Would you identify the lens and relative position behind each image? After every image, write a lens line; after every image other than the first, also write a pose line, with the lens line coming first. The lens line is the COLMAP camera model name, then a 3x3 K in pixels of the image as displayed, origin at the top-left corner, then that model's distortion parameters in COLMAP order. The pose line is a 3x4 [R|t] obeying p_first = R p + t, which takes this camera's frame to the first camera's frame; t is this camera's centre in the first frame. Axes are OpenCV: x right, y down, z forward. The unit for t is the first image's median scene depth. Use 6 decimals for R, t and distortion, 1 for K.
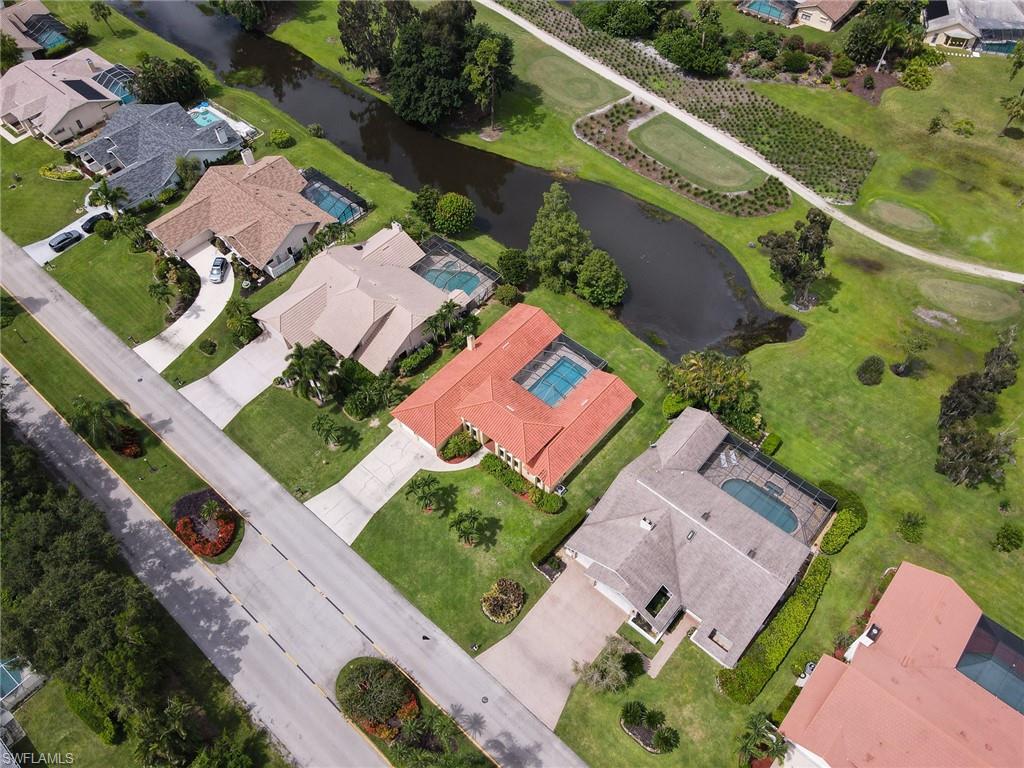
lens RADIAL K [[751.7, 0, 512.2], [0, 751.7, 378.0], [0, 0, 1]] dist [0.001095, 0.034097]
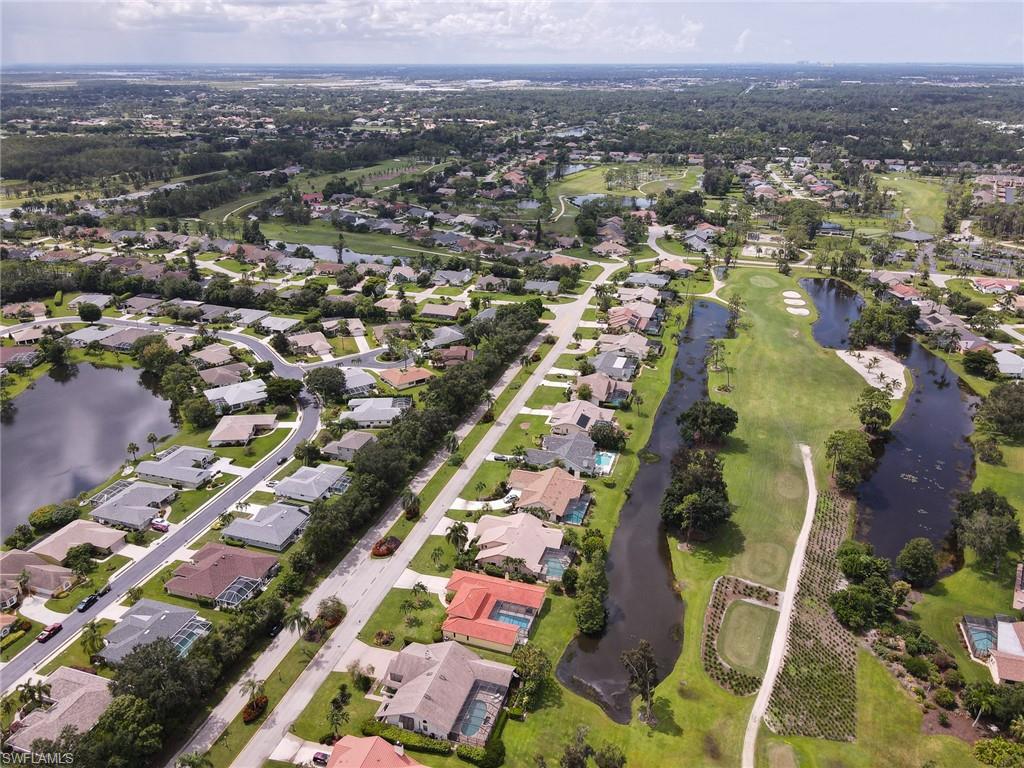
lens RADIAL K [[758.5, 0, 514.6], [0, 758.5, 367.6], [0, 0, 1]] dist [0.015524, 0.010051]
pose [[0.396899, 0.358366, -0.845012, 1.311215], [-0.732766, 0.678124, -0.056587, -0.293530], [0.552744, 0.641655, 0.531745, -0.343903]]
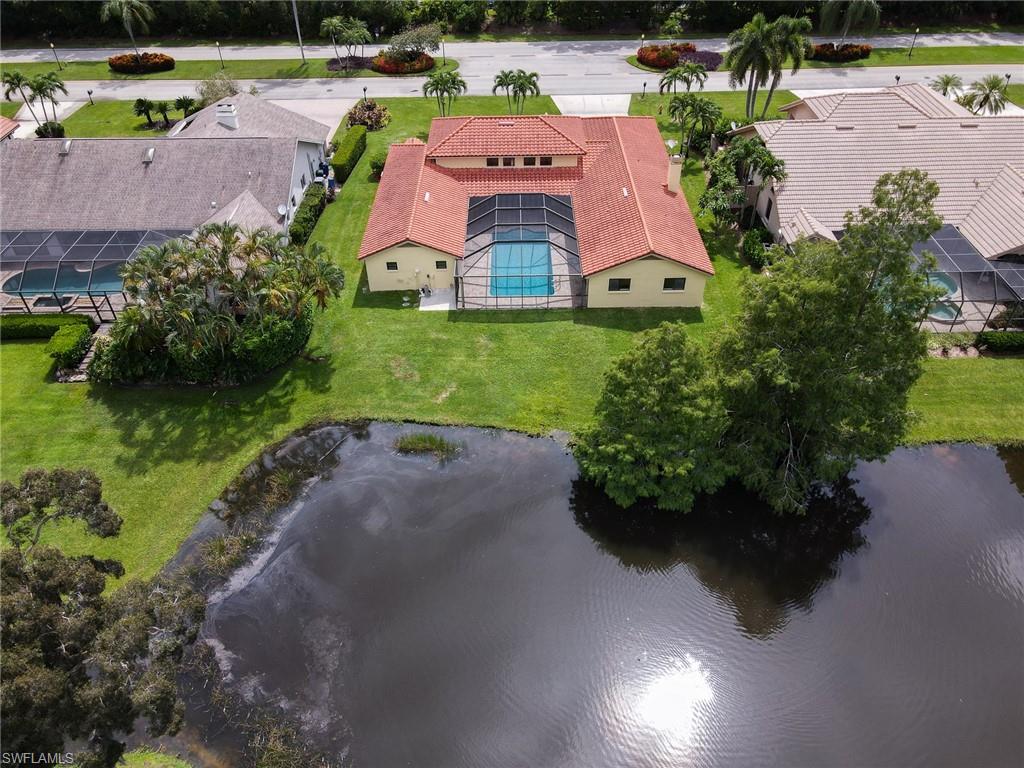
lens RADIAL K [[758.5, 0, 514.6], [0, 758.5, 367.6], [0, 0, 1]] dist [0.015524, 0.010051]
pose [[-0.749500, 0.431374, -0.502162, 0.333385], [-0.515963, 0.094609, 0.851370, -0.402437], [0.414768, 0.897199, 0.151663, 0.925323]]
